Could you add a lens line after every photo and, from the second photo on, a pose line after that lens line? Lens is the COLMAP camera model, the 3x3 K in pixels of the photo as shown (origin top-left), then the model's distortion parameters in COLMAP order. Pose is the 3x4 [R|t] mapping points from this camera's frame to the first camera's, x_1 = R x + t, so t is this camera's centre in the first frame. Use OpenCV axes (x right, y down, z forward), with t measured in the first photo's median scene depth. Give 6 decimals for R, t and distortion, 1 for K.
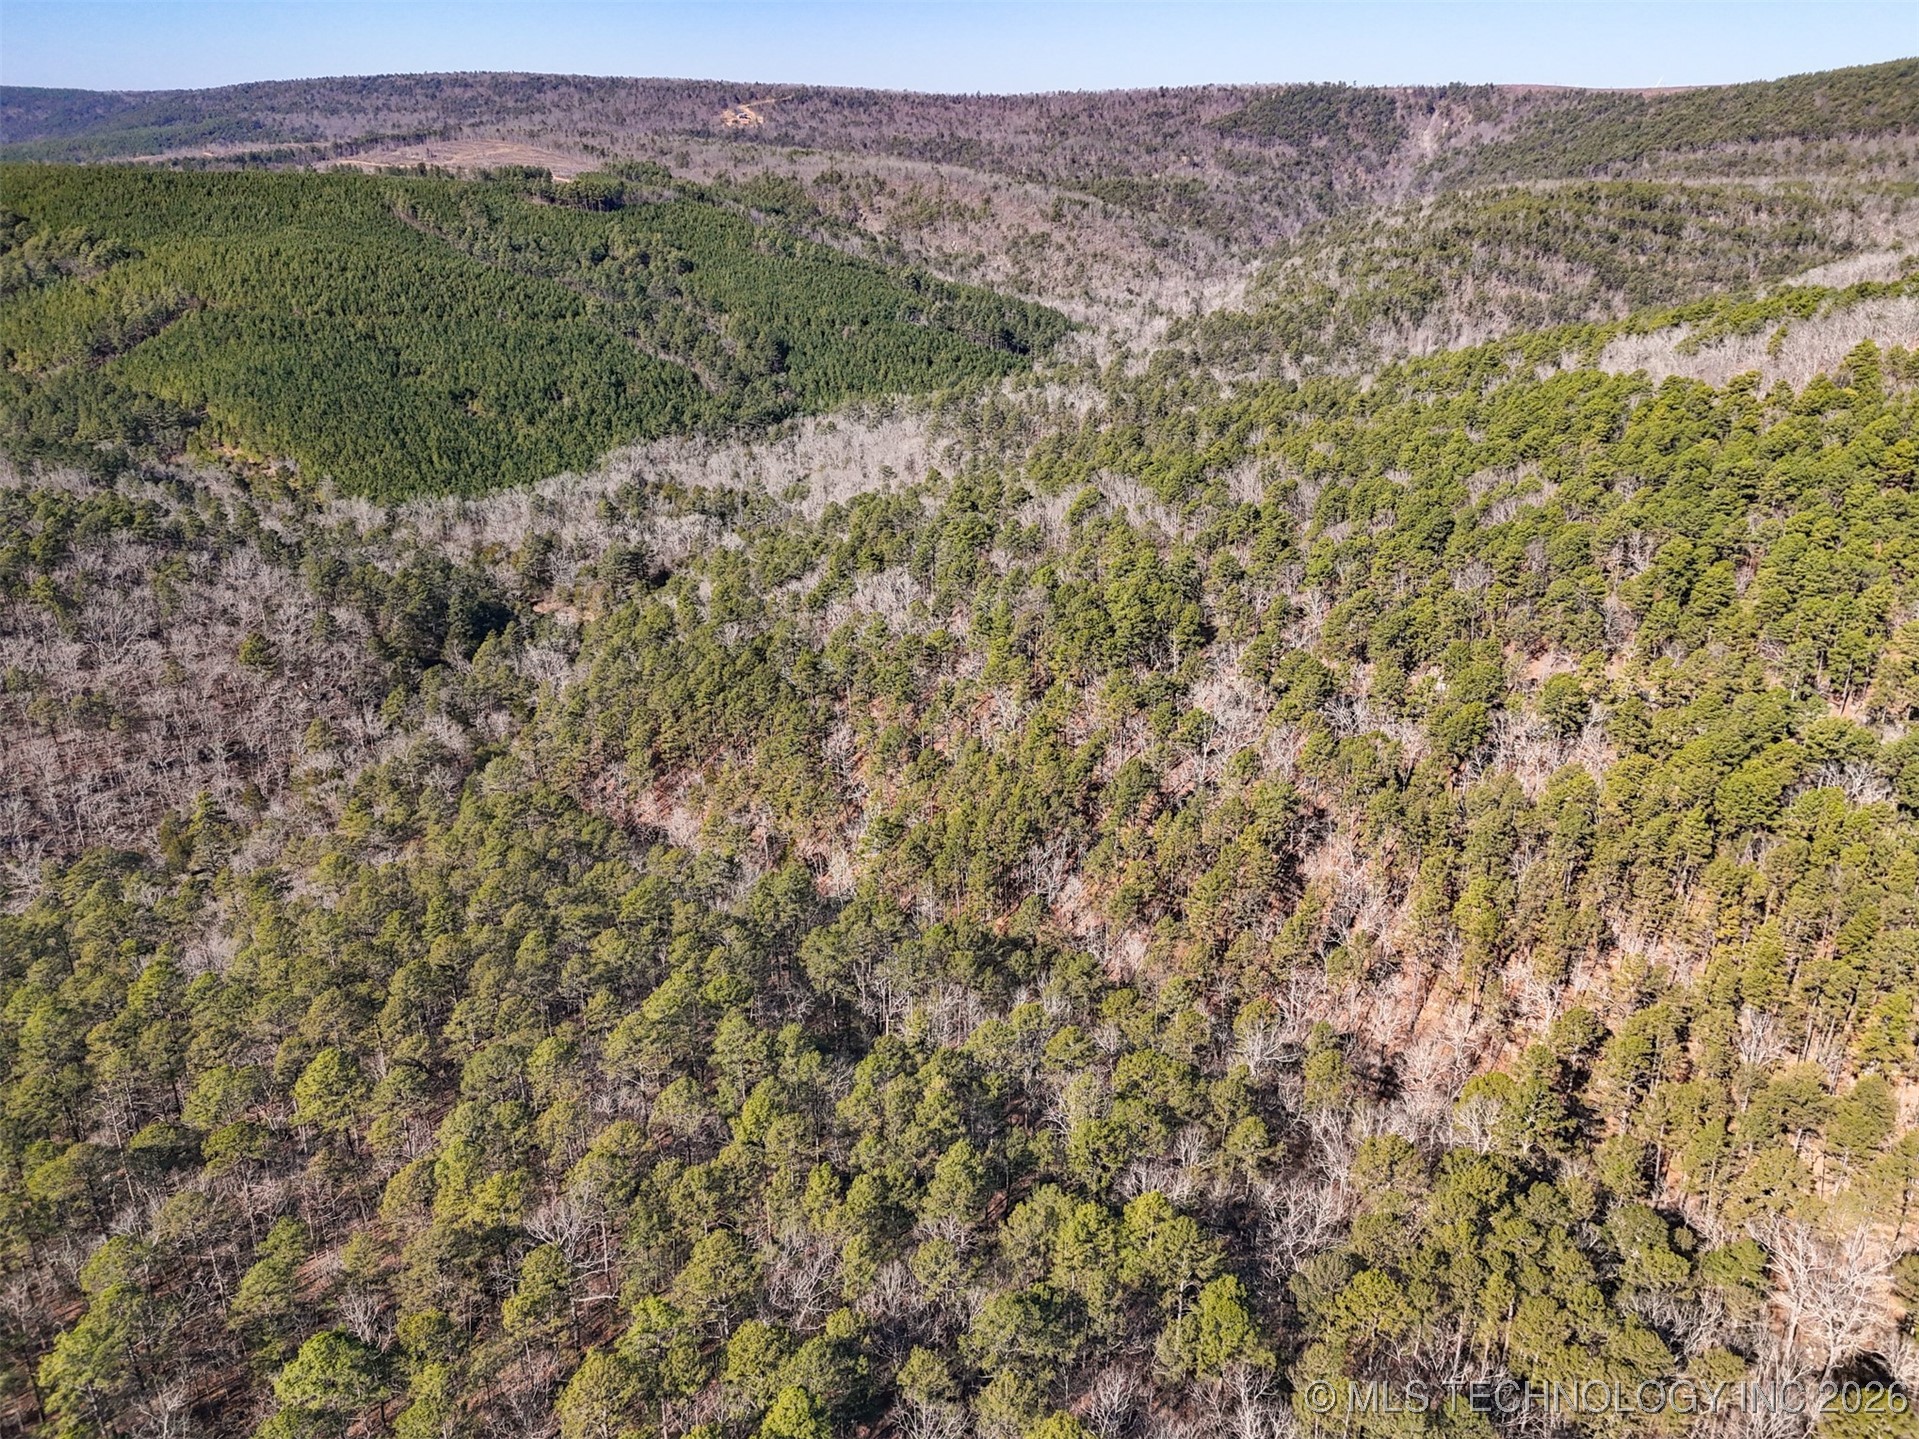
lens RADIAL K [[1396.7, 0, 957.8], [0, 1396.7, 708.7], [0, 0, 1]] dist [0.080021, -0.082894]
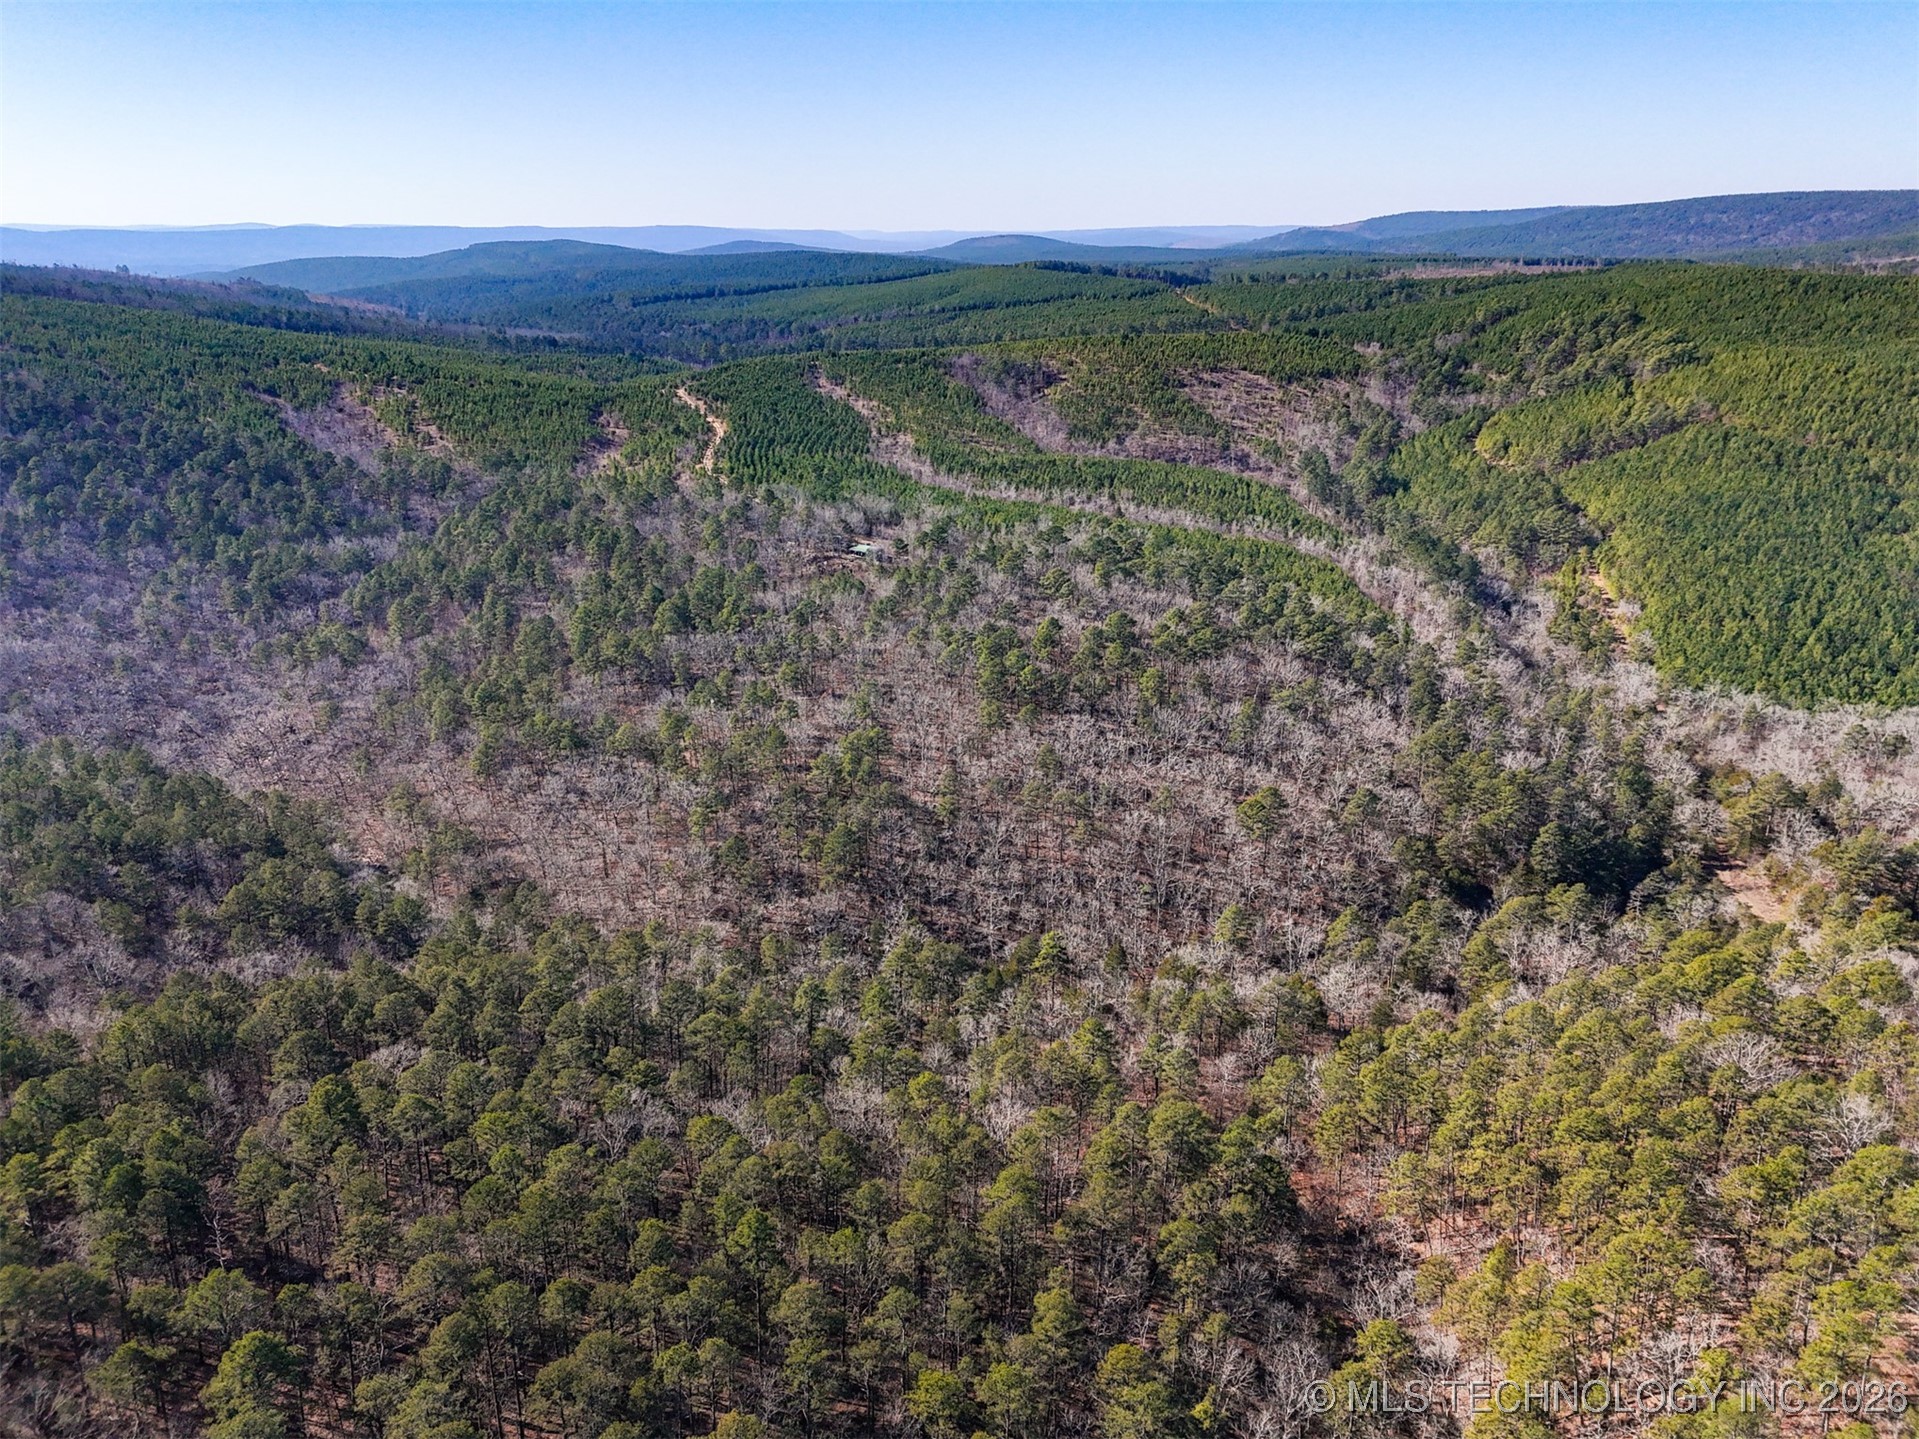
lens RADIAL K [[1396.7, 0, 962.8], [0, 1396.7, 727.2], [0, 0, 1]] dist [0.080021, -0.082894]
pose [[0.446526, 0.293397, -0.845300, 0.028151], [-0.335427, 0.930707, 0.145853, -0.028624], [0.829520, 0.218409, 0.513998, 0.072167]]
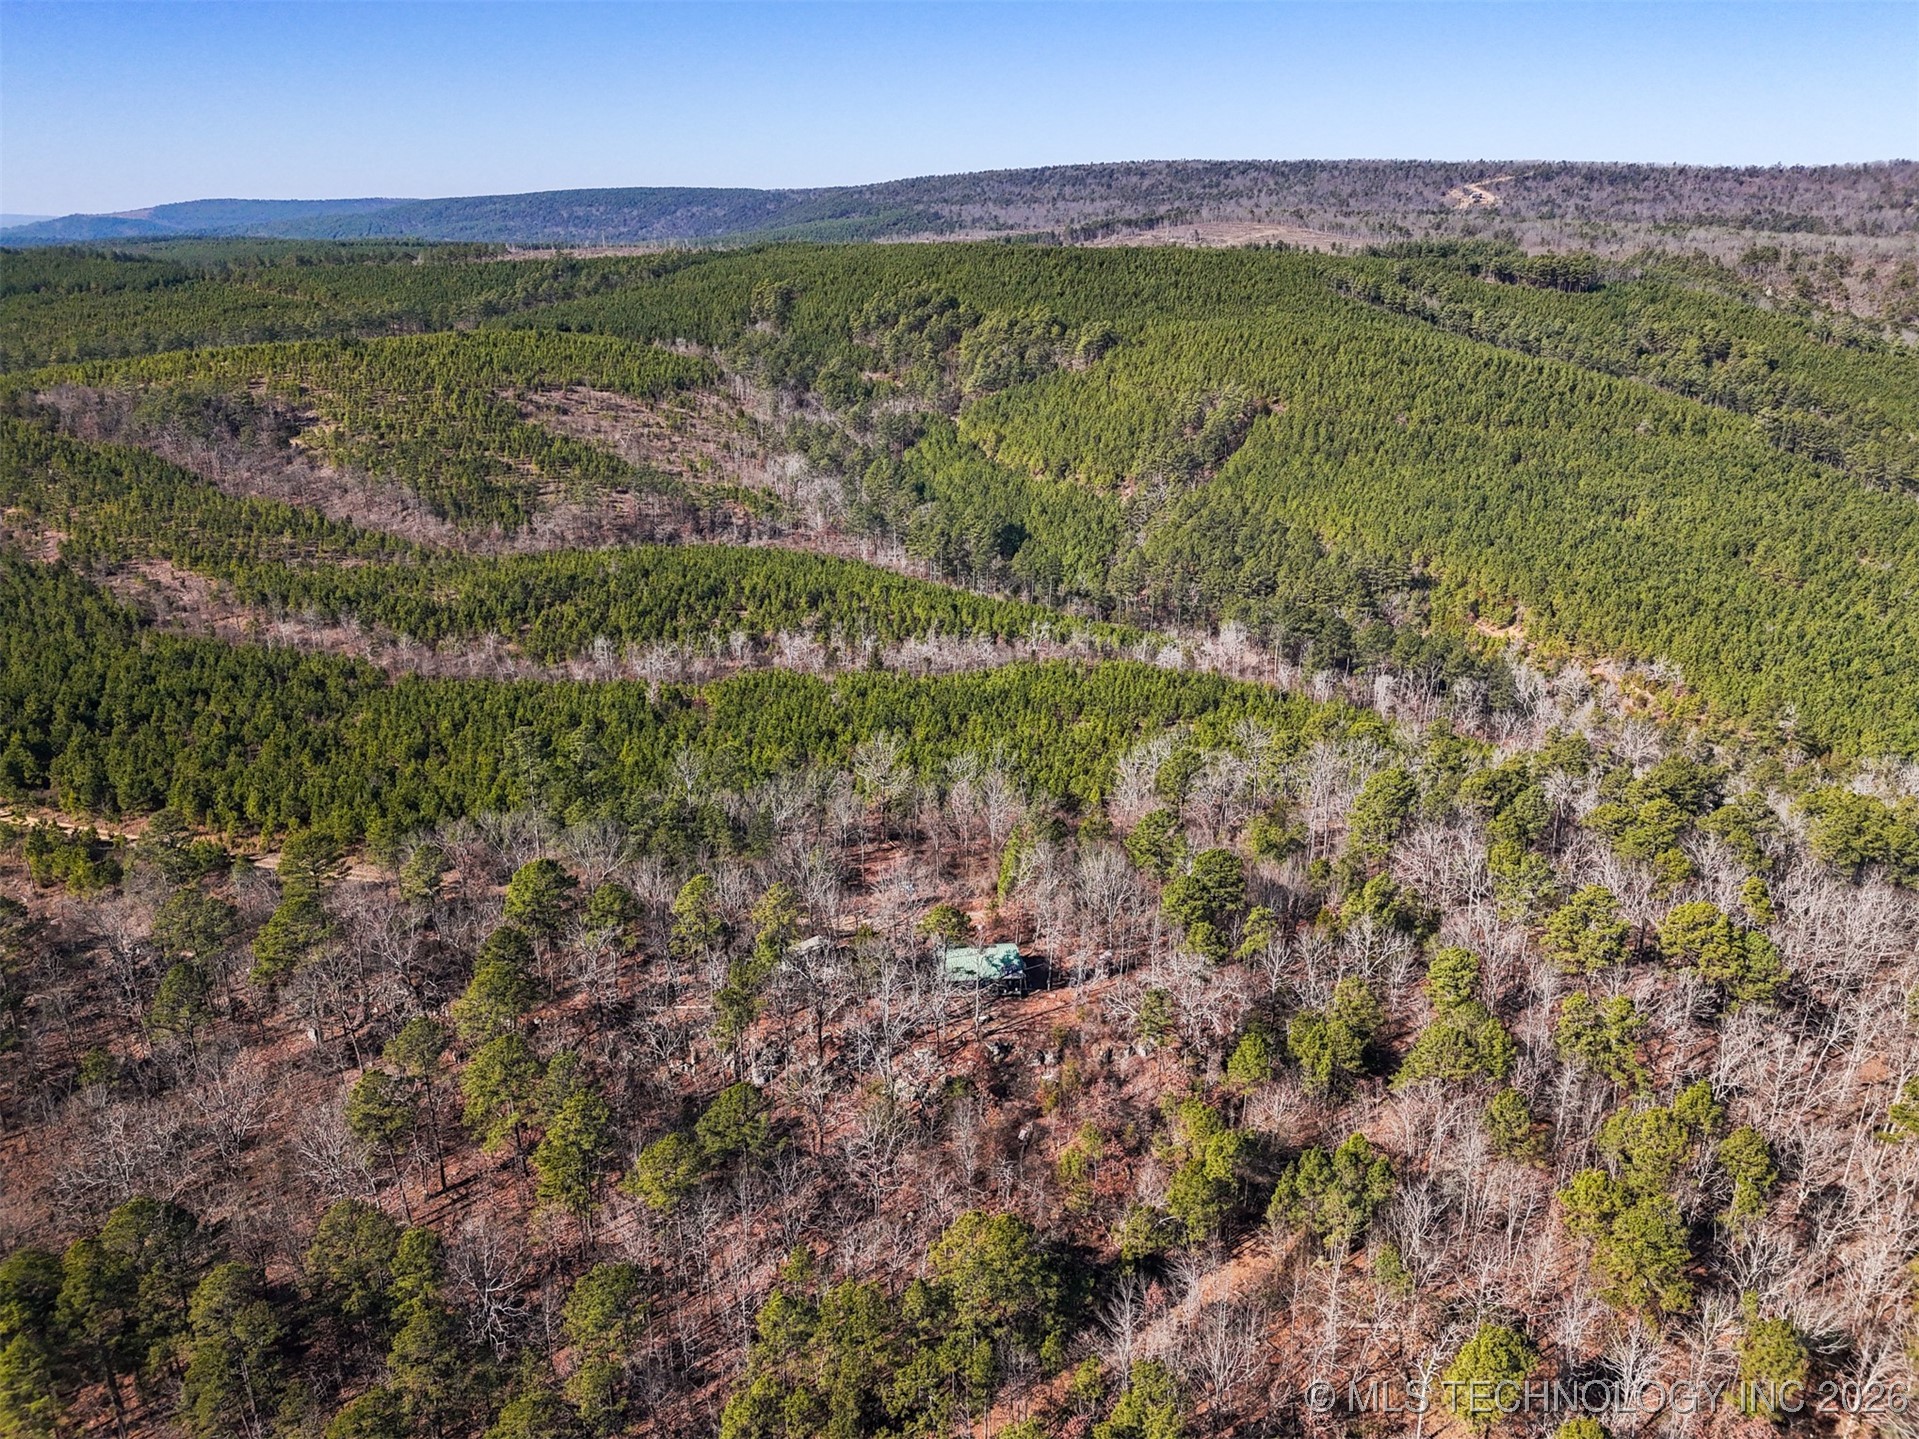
lens RADIAL K [[1396.7, 0, 956.6], [0, 1396.7, 707.4], [0, 0, 1]] dist [0.080021, -0.082894]
pose [[0.949794, 0.100439, -0.296317, -0.174811], [-0.118789, 0.991920, -0.044537, -0.027736], [0.289449, 0.077500, 0.954051, 0.095750]]
